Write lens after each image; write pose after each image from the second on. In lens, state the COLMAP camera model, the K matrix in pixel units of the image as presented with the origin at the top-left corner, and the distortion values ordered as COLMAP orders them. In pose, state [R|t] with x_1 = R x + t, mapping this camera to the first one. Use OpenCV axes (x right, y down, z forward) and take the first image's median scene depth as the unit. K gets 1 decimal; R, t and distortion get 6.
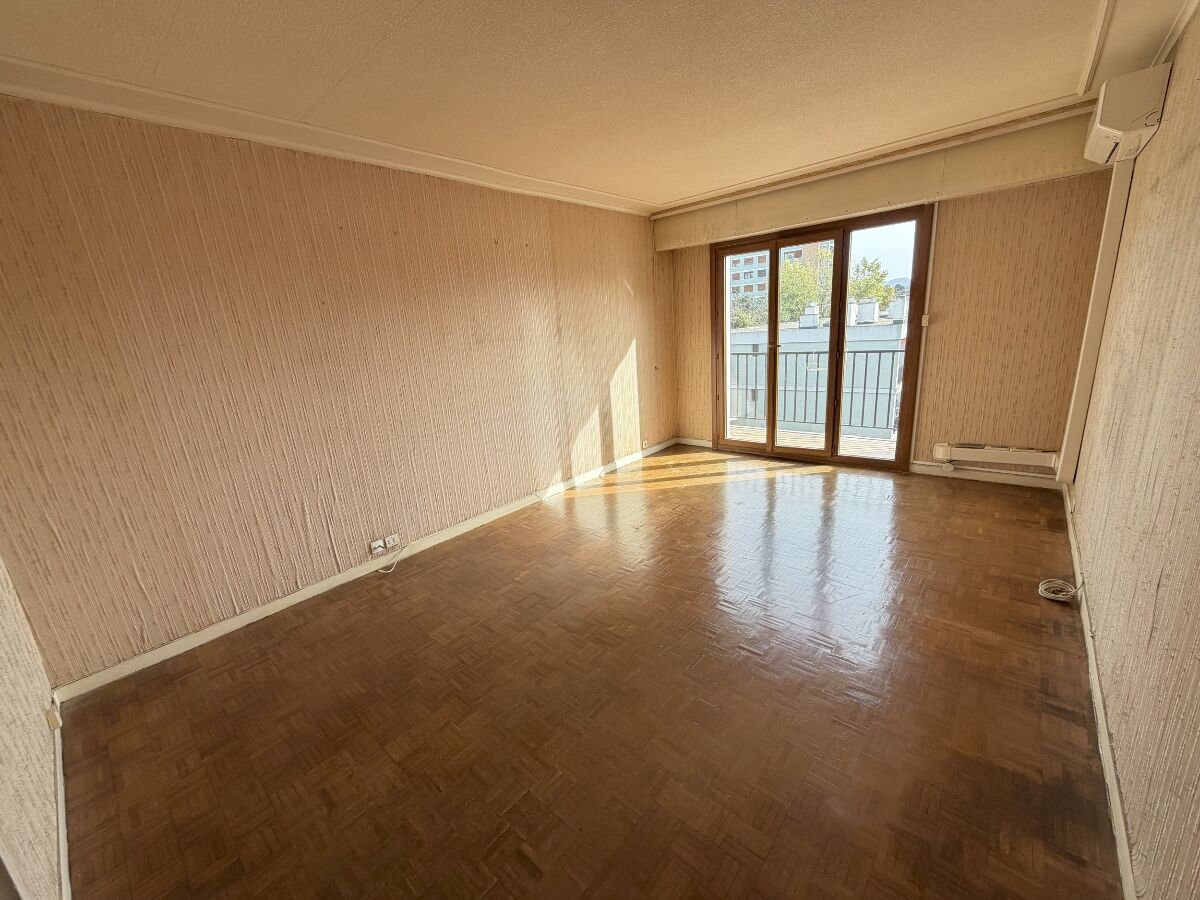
lens RADIAL K [[476.5, 0, 597.1], [0, 476.5, 449.0], [0, 0, 1]] dist [0.000333, -0.000718]
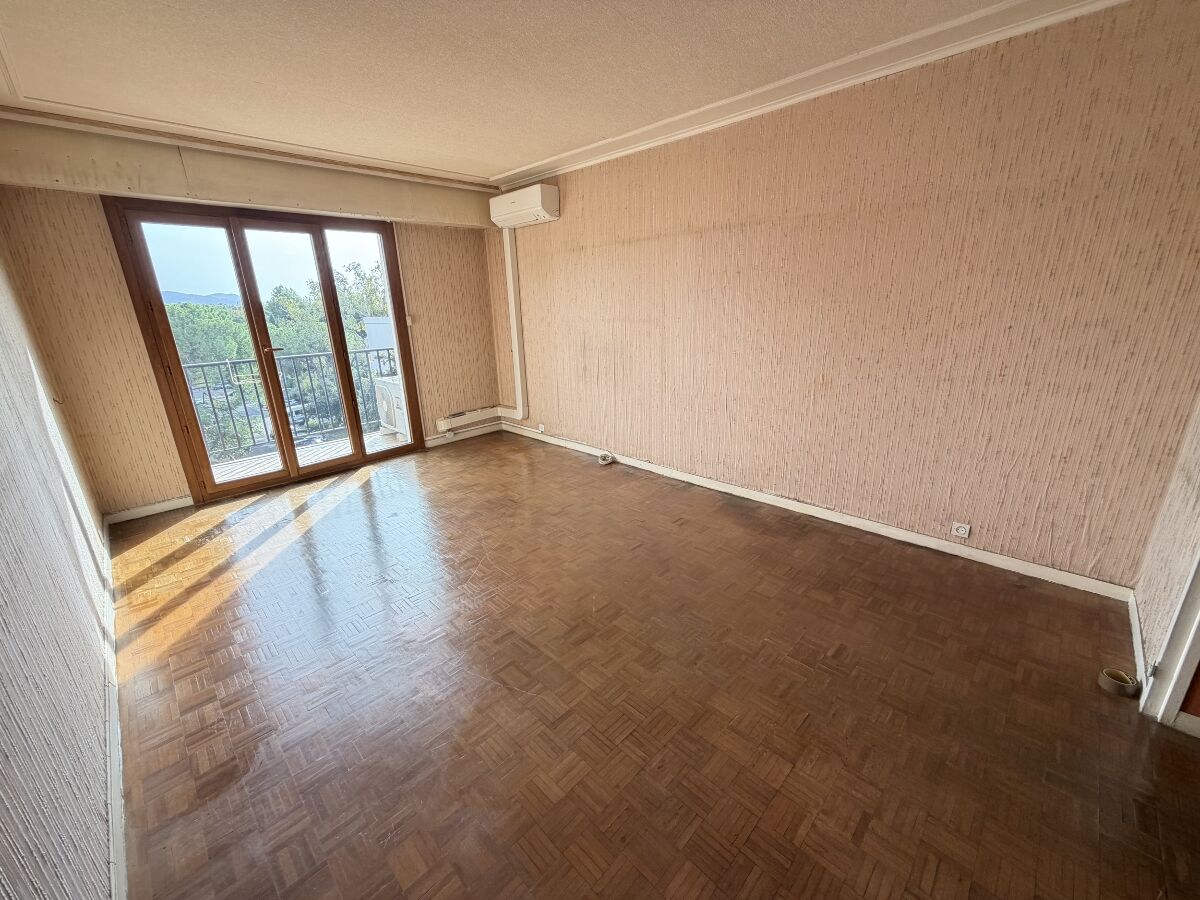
lens RADIAL K [[476.5, 0, 597.1], [0, 476.5, 449.0], [0, 0, 1]] dist [0.000333, -0.000718]
pose [[0.061606, -0.227281, 0.971879, -0.493148], [0.276243, 0.939574, 0.202216, -0.074847], [-0.959111, 0.256017, 0.120668, 0.459362]]
